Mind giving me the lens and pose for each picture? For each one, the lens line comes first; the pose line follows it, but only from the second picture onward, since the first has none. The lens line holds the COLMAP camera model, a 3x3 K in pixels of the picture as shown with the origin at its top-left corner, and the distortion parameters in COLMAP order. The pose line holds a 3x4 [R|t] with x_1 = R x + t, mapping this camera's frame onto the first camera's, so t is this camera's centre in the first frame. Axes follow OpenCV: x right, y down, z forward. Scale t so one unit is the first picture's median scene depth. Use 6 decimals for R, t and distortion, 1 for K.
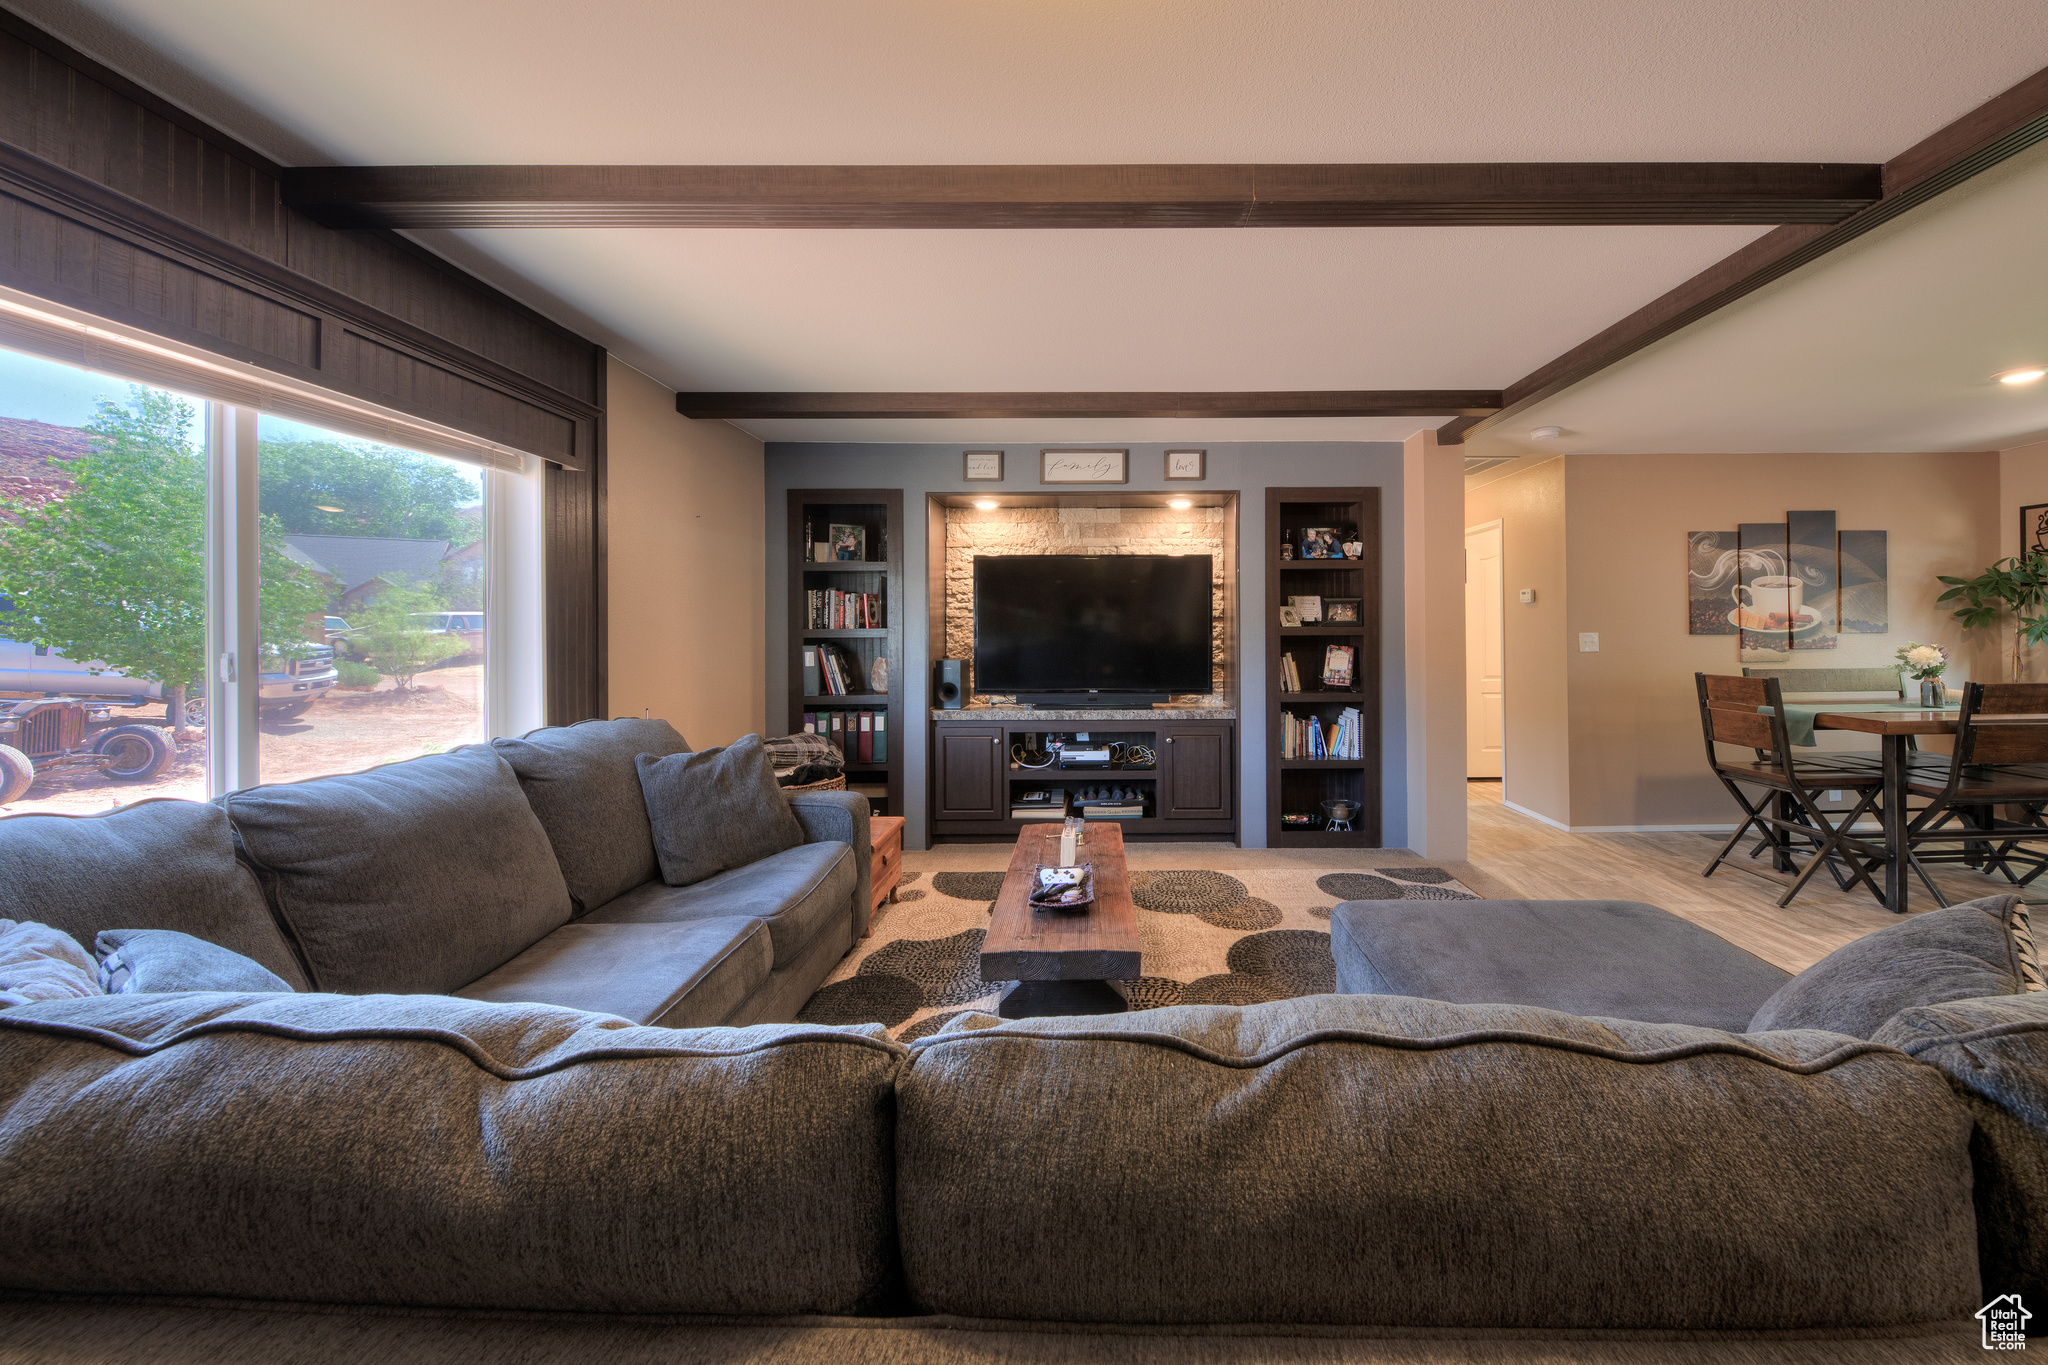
lens RADIAL K [[708.1, 0, 1101.8], [0, 708.1, 630.7], [0, 0, 1]] dist [0.009391, -0.007291]
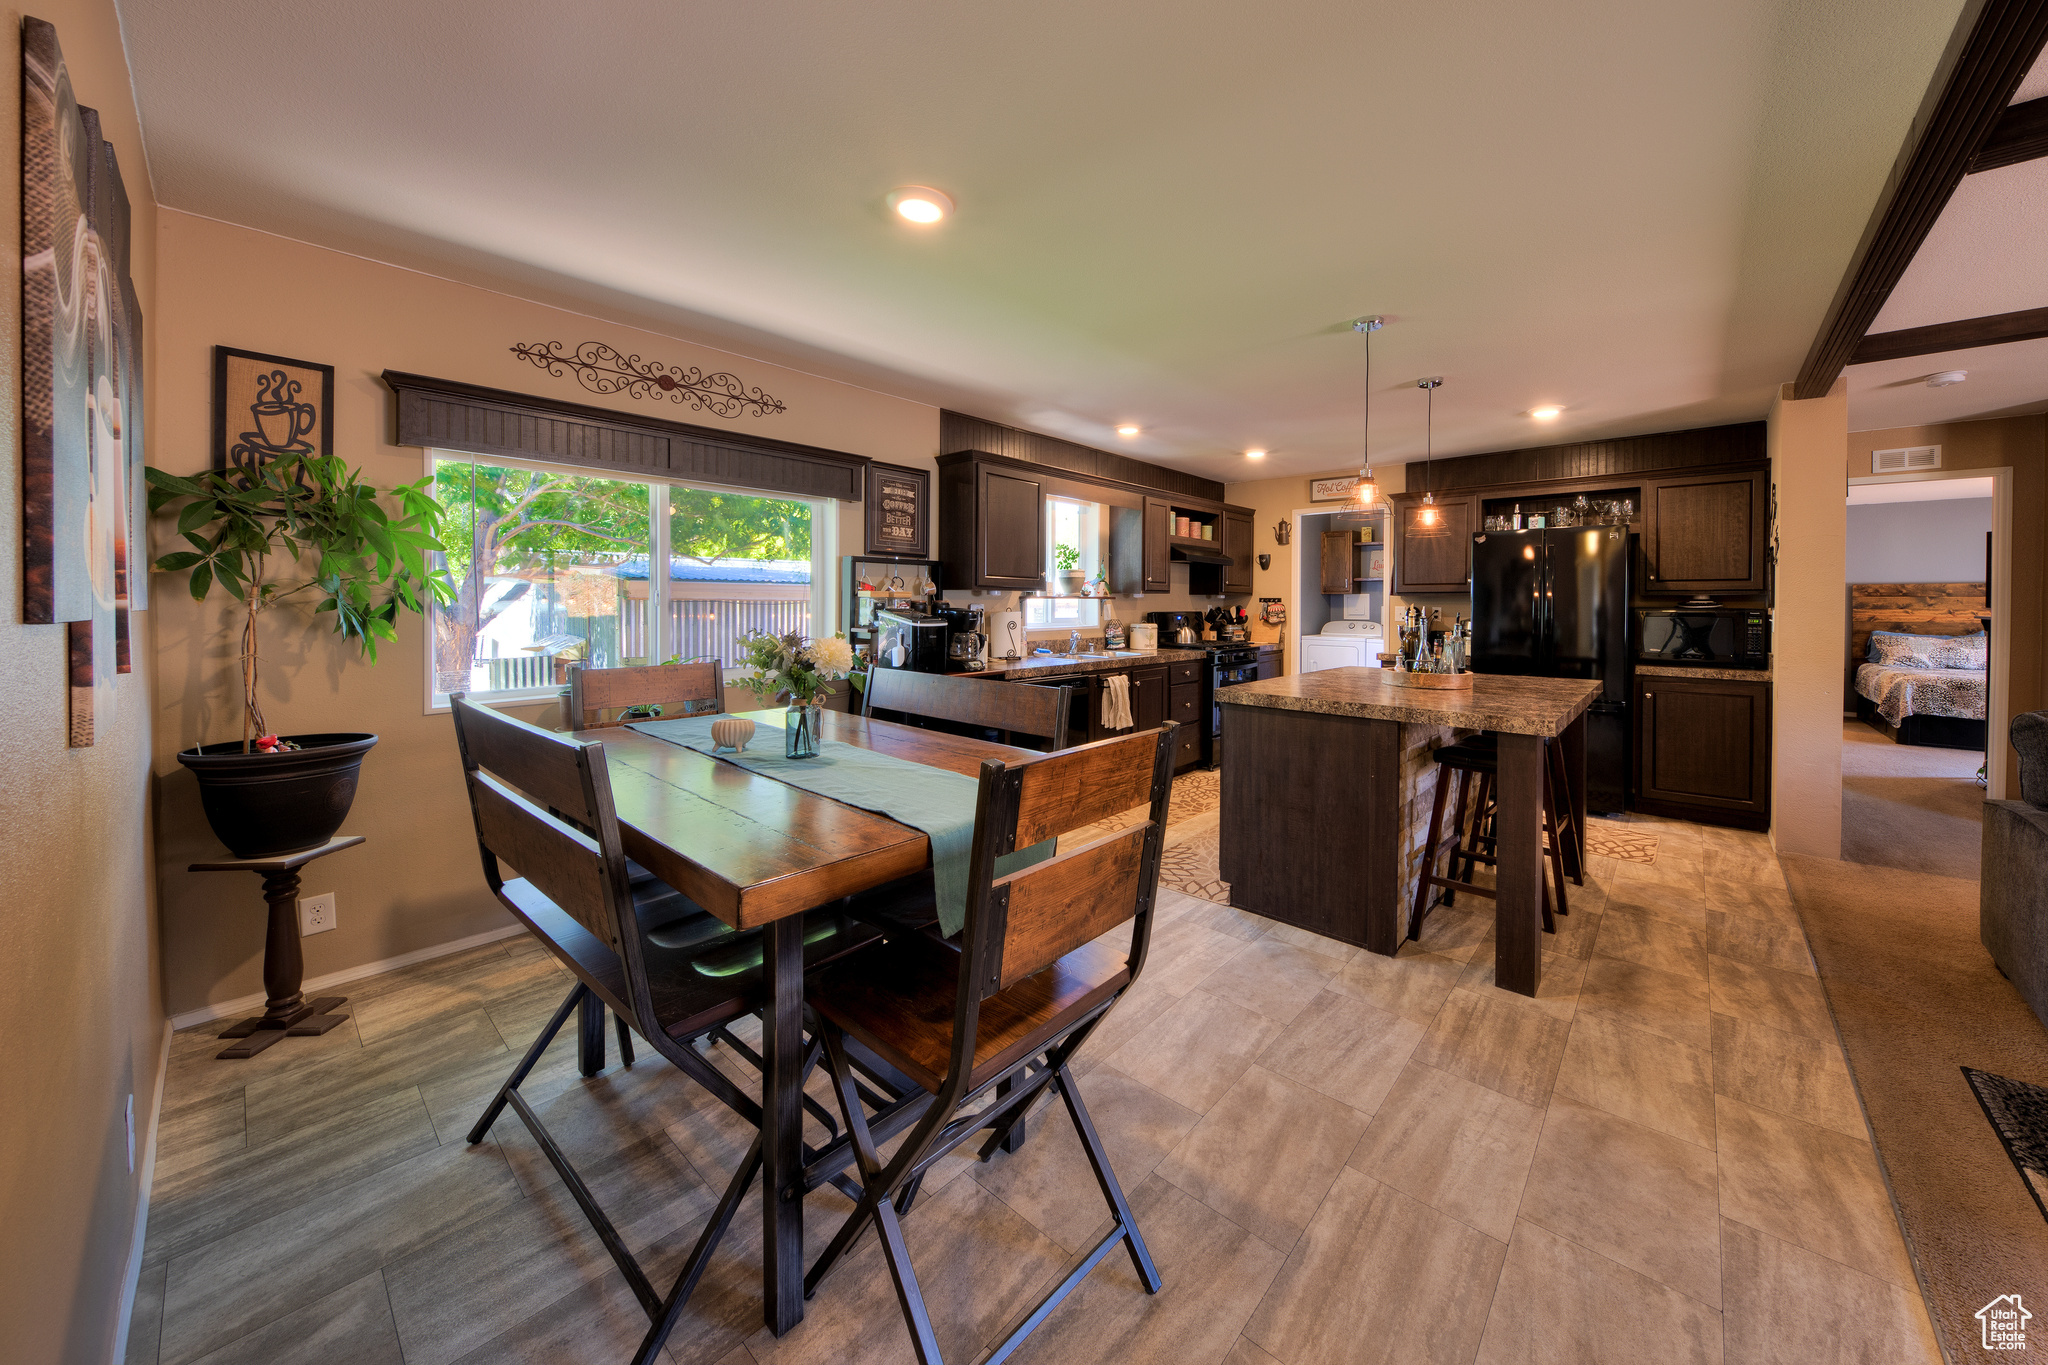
lens RADIAL K [[712.1, 0, 1093.1], [0, 712.1, 614.2], [0, 0, 1]] dist [0.001772, -0.003358]
pose [[-0.766006, -0.008237, 0.642781, 0.559342], [-0.000508, 0.999925, 0.012209, 0.000090], [-0.642834, 0.009026, -0.765952, 1.023977]]
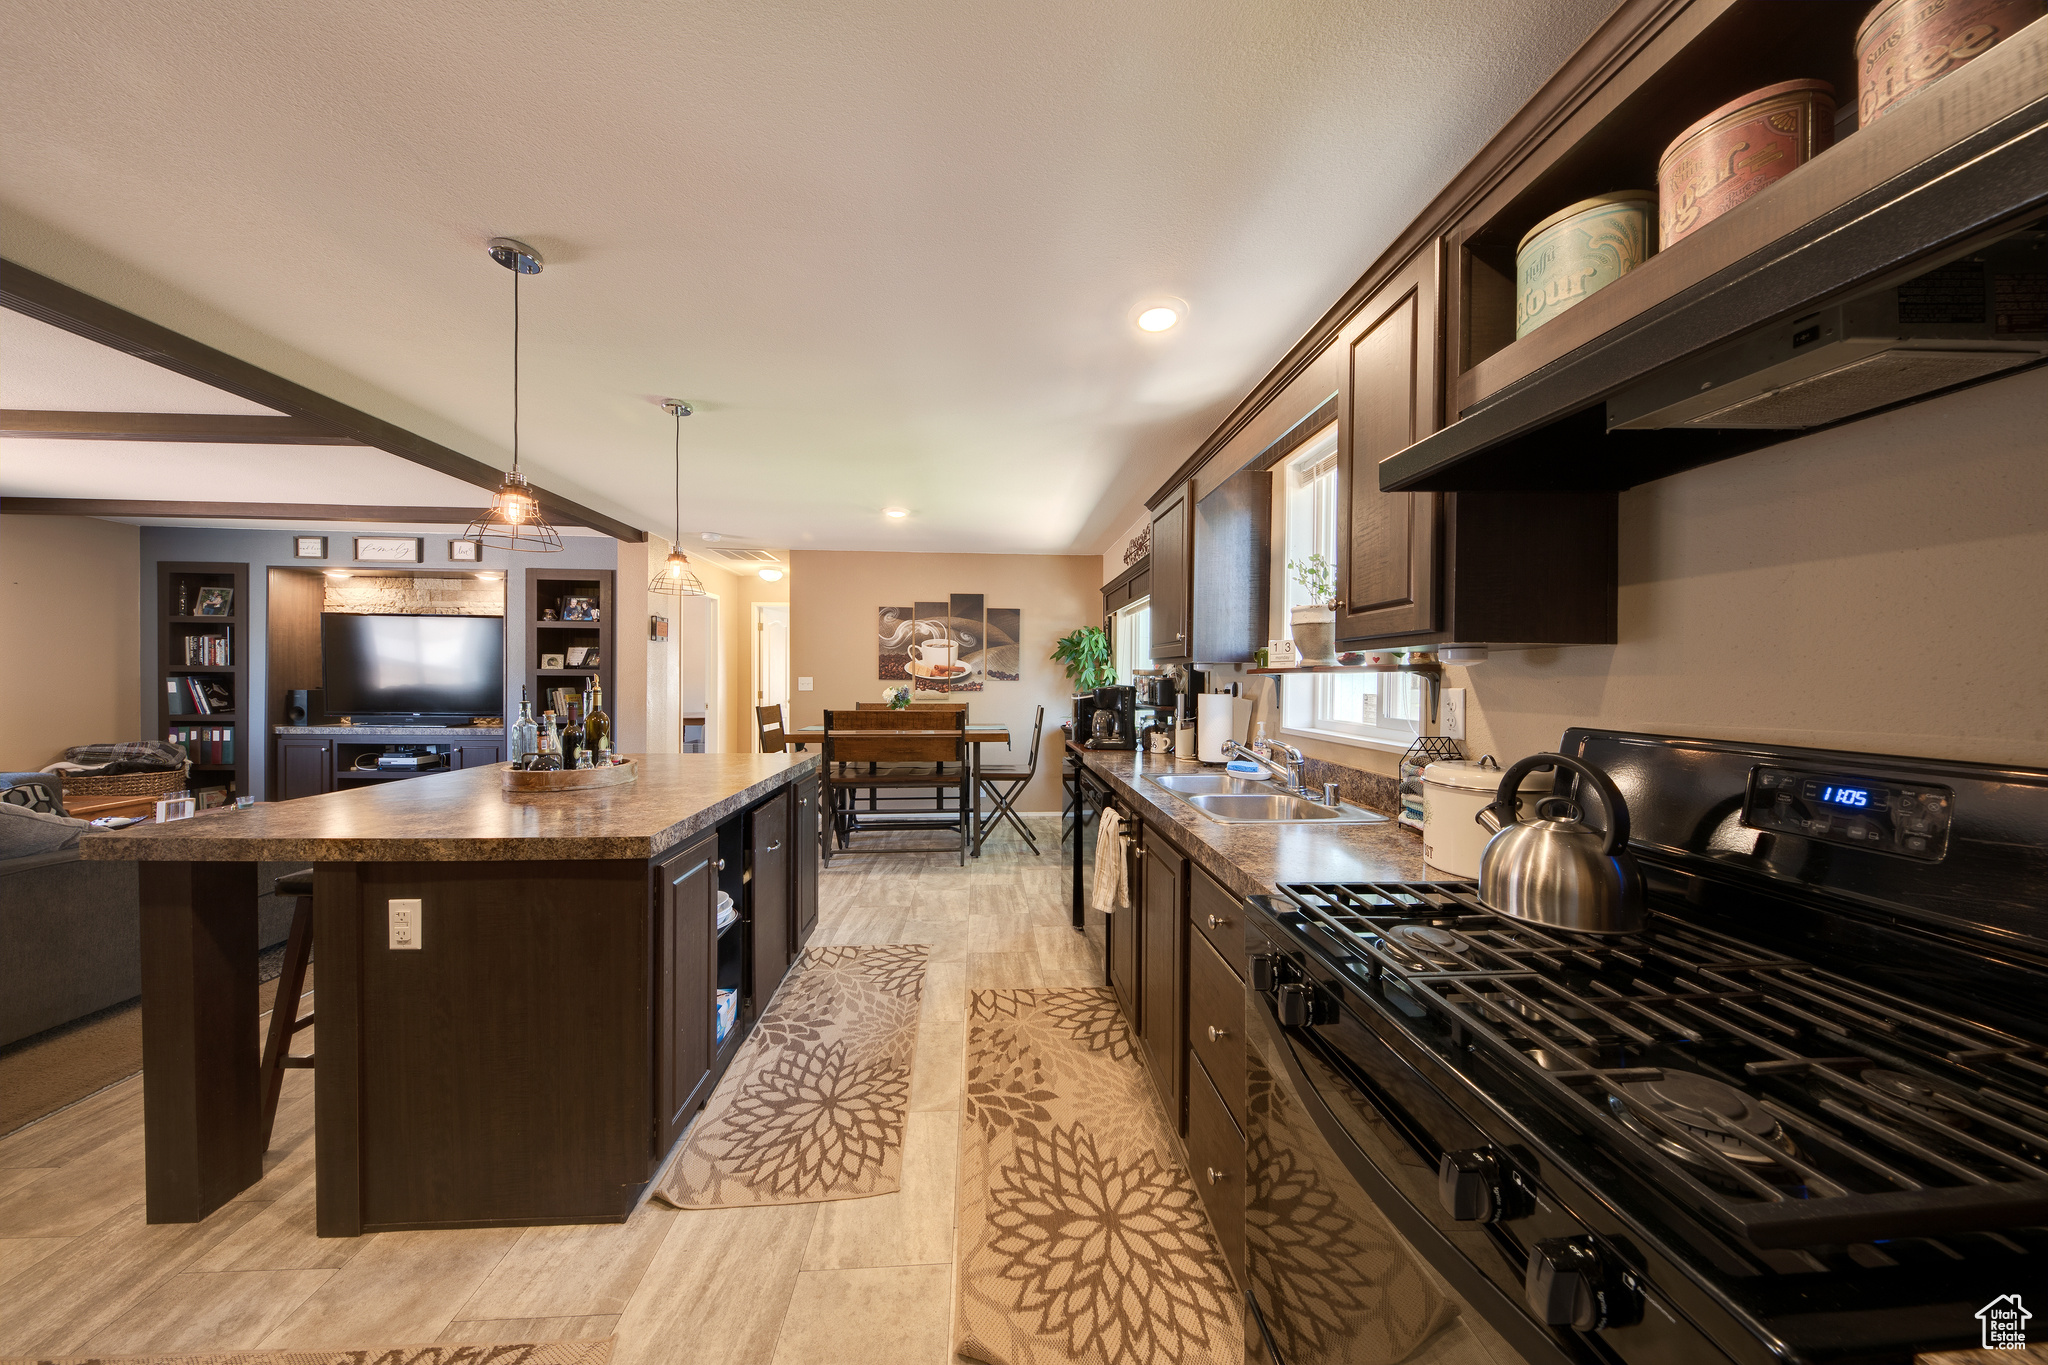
lens RADIAL K [[643.3, 0, 1024.0], [0, 643.3, 682.5], [0, 0, 1]] dist [0.007330, -0.004994]
pose [[0.997710, 0.014648, 0.066038, 1.096911], [-0.015300, 0.999839, 0.009382, -0.005093], [-0.065890, -0.010371, 0.997773, -0.319412]]
